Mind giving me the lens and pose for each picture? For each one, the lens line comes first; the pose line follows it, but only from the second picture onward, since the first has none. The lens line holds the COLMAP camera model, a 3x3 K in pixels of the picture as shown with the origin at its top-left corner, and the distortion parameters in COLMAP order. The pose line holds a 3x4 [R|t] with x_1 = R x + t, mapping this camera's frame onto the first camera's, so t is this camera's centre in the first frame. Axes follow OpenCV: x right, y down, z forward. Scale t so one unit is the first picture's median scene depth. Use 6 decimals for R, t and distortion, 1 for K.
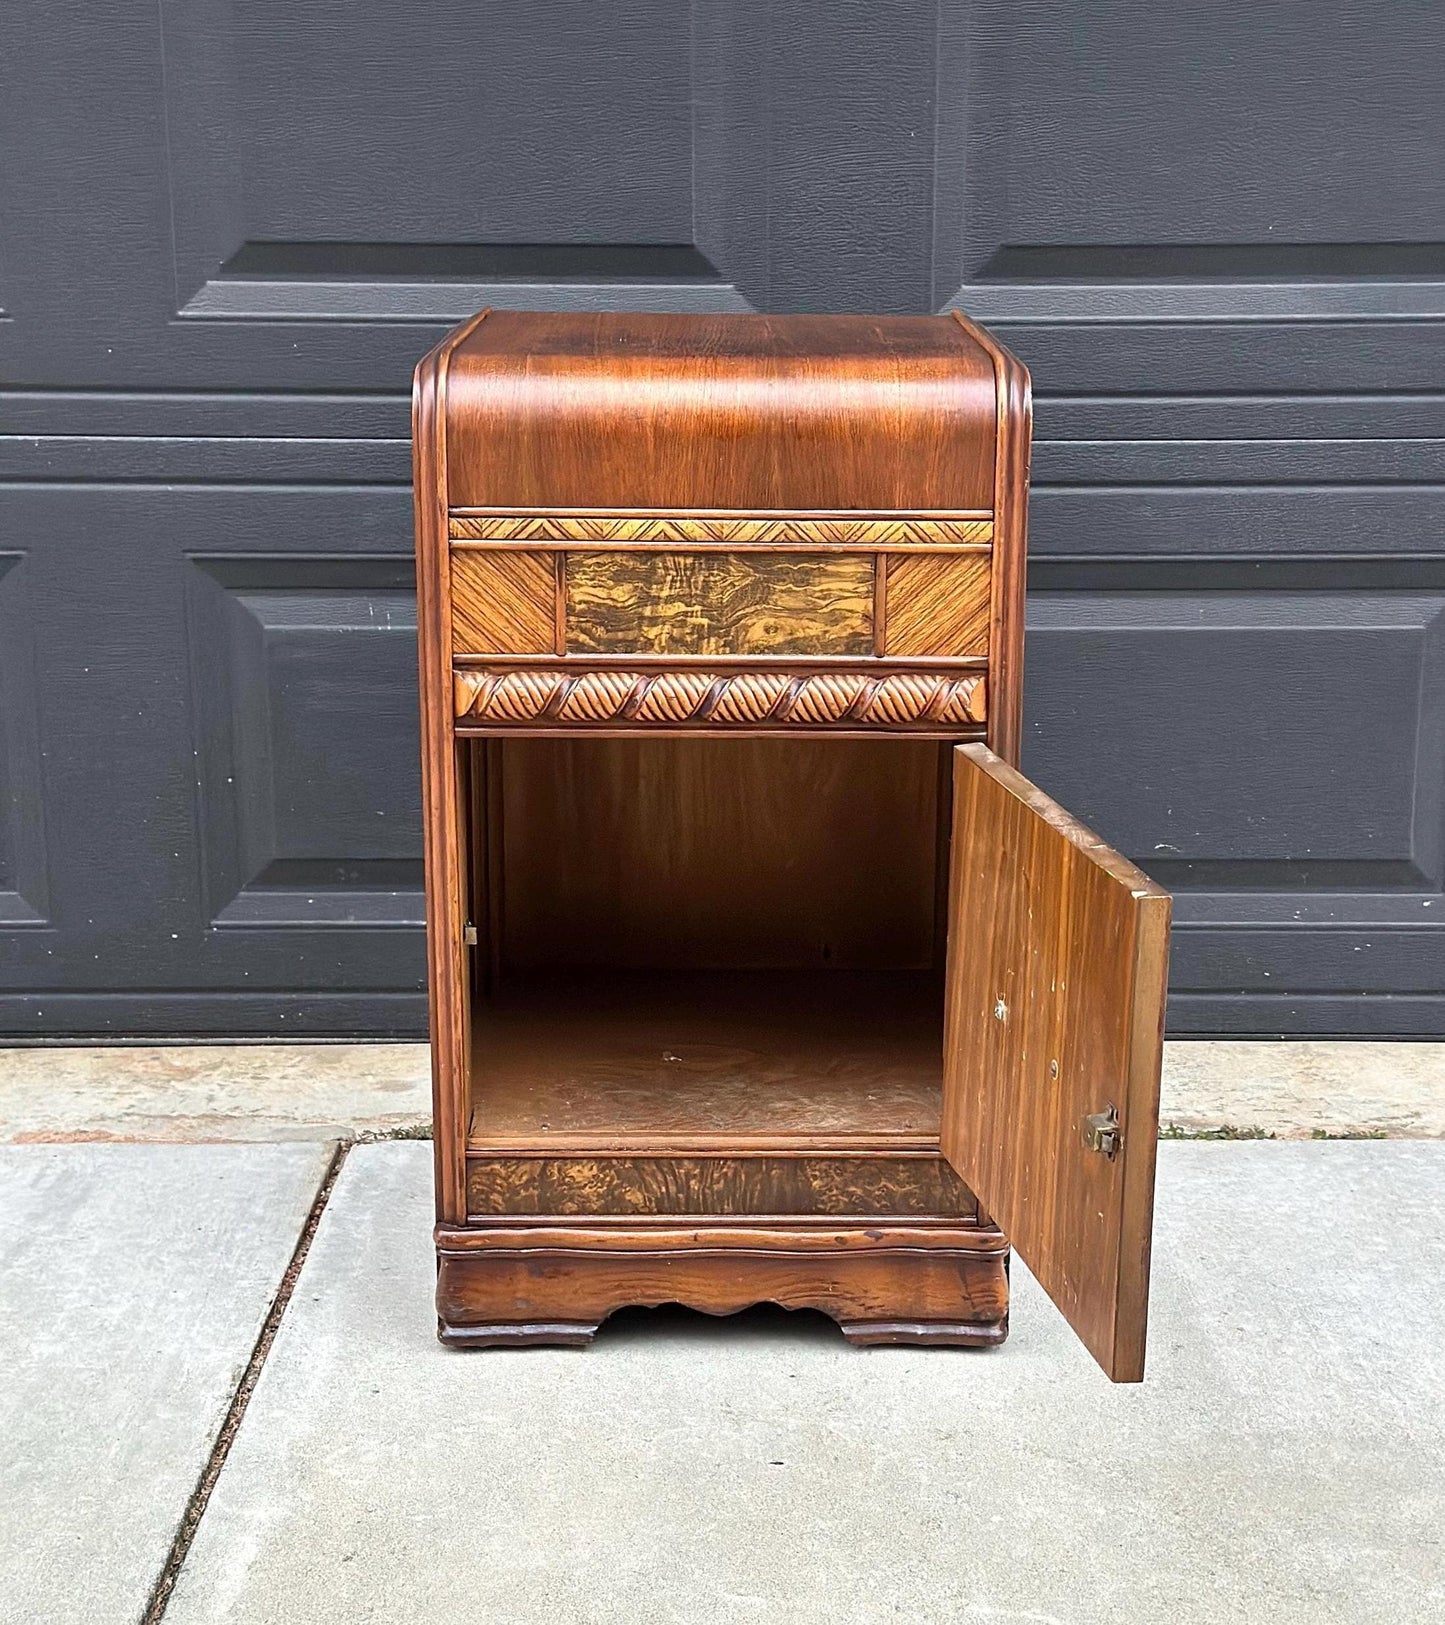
lens RADIAL K [[2806.0, 0, 772.4], [0, 2806.0, 876.5], [0, 0, 1]] dist [0.097134, -0.009369]
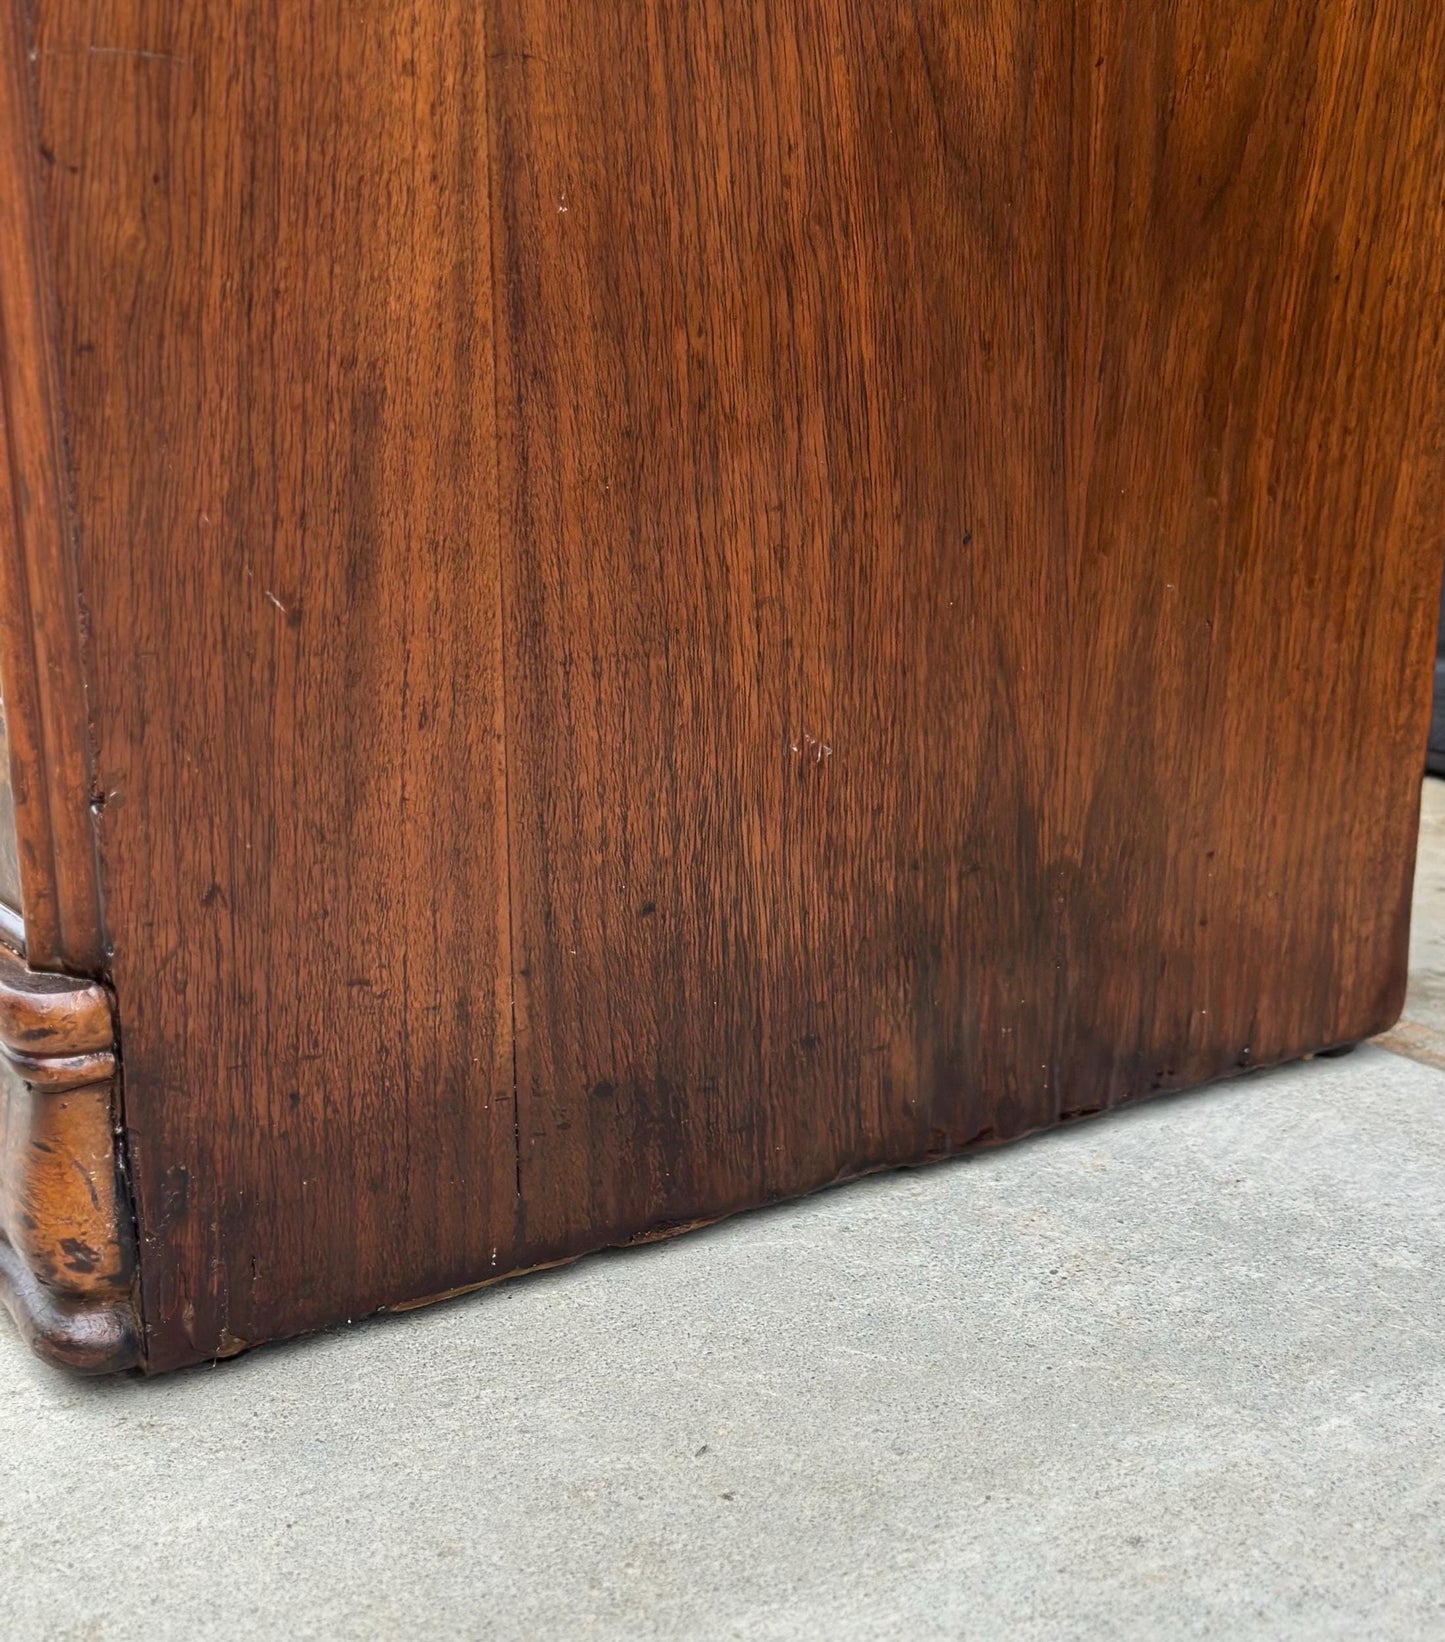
lens RADIAL K [[2769.2, 0, 727.0], [0, 2769.2, 1018.9], [0, 0, 1]] dist [0.165717, -0.197835]
pose [[0.529103, 0.267989, -0.805128, 0.375769], [-0.228583, 0.958759, 0.168909, 0.066524], [0.817190, 0.094668, 0.568541, 0.947448]]
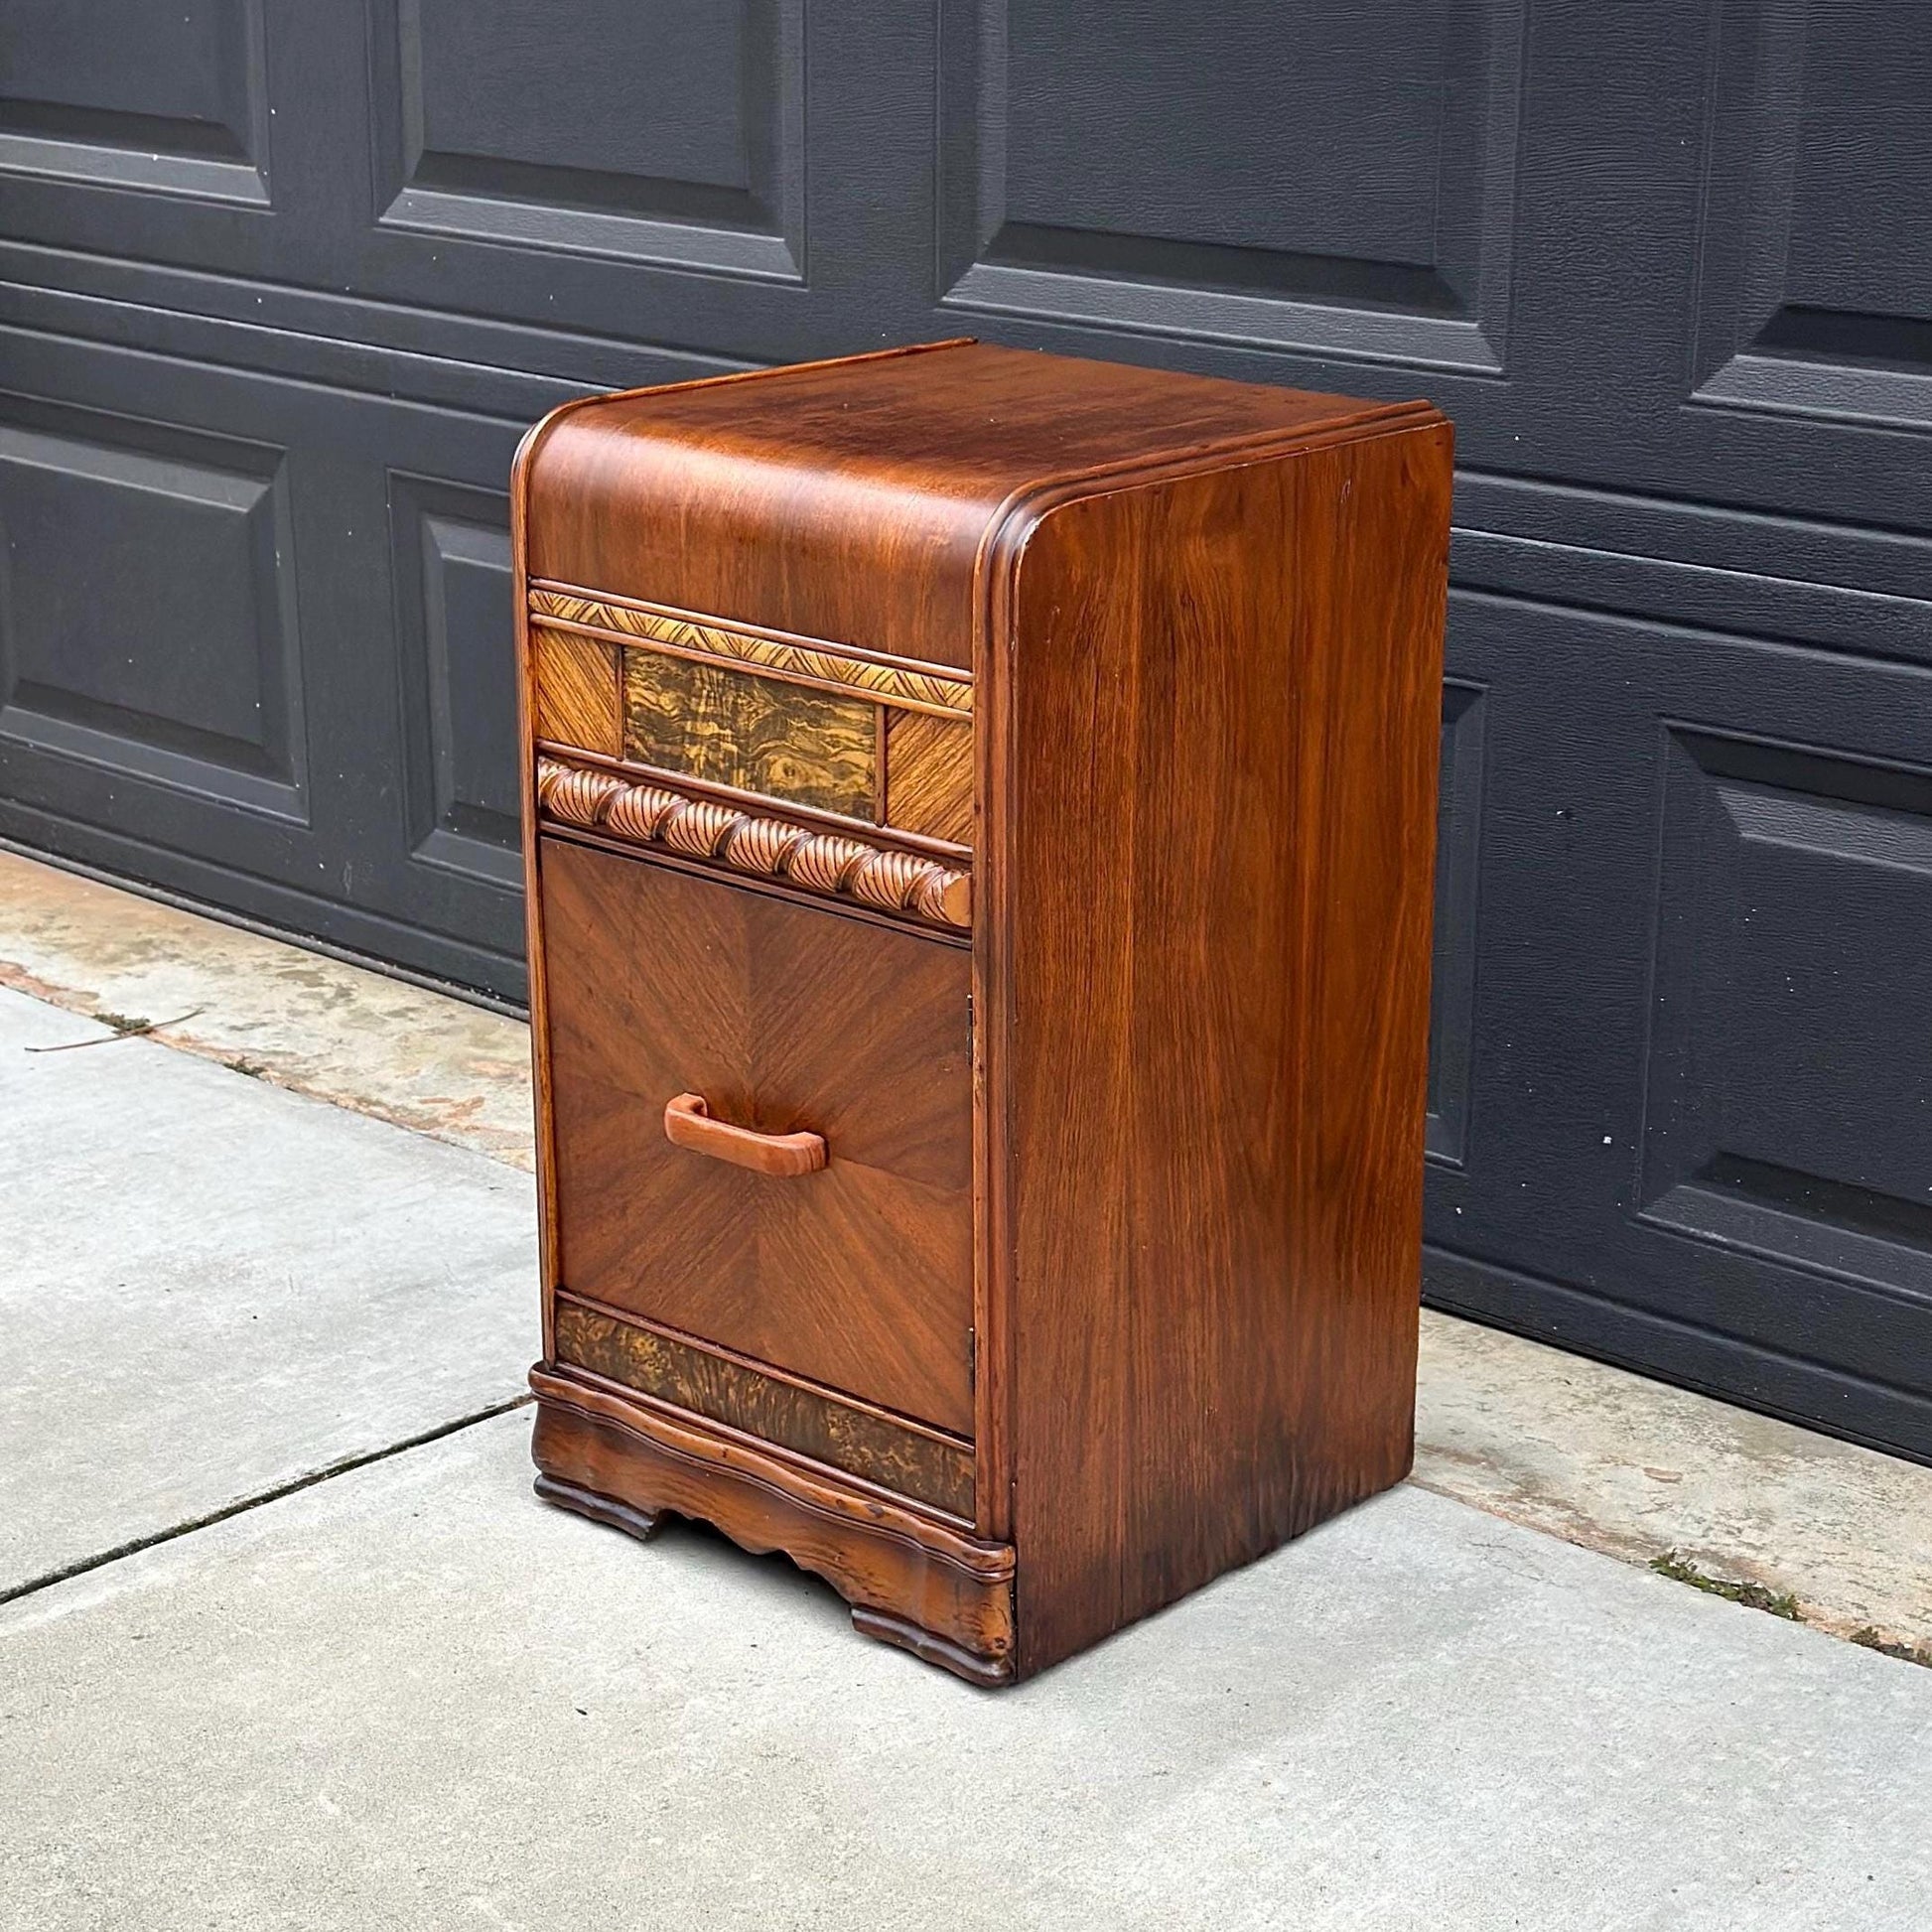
lens RADIAL K [[4055.3, 0, 1003.5], [0, 4055.3, 1132.5], [0, 0, 1]] dist [0.176038, -0.048904]
pose [[0.725549, 0.225902, -0.650036, 0.868846], [-0.189636, 0.973646, 0.126699, -0.149544], [0.661526, 0.031344, 0.749267, 0.127034]]
